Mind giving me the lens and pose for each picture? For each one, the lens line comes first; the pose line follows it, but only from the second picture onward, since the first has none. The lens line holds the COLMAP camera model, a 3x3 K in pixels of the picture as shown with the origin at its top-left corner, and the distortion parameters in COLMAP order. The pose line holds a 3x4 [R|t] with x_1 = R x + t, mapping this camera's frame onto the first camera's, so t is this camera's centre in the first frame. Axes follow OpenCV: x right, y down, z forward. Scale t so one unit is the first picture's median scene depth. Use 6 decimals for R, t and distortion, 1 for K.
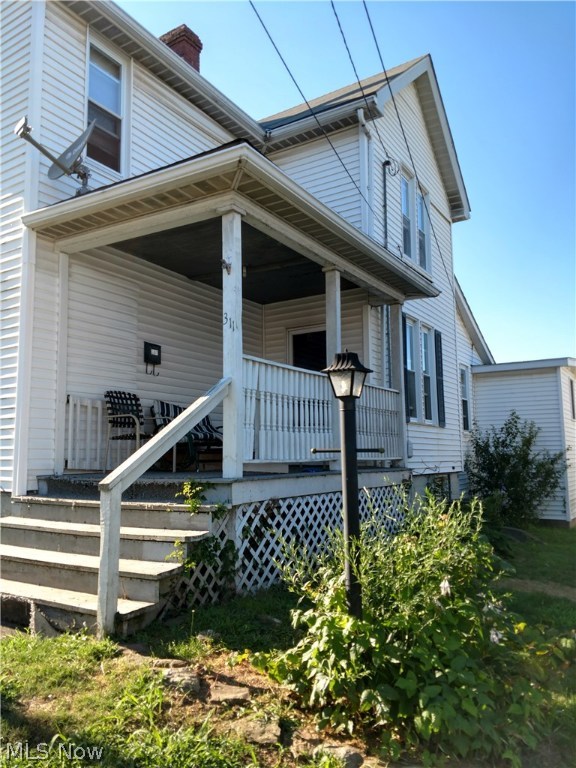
lens RADIAL K [[589.1, 0, 288.0], [0, 589.1, 384.0], [0, 0, 1]] dist [0.156604, -0.283020]
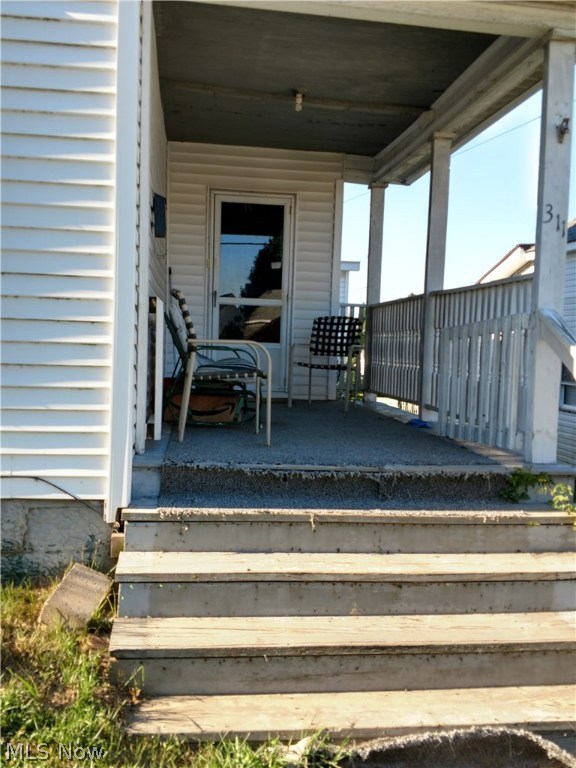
lens RADIAL K [[709.2, 0, 282.2], [0, 709.2, 374.4], [0, 0, 1]] dist [0.136180, -0.285253]
pose [[0.772170, 0.007359, 0.635373, -0.447821], [-0.116160, 0.984717, 0.129764, -0.004408], [-0.624708, -0.174005, 0.761224, 0.314146]]
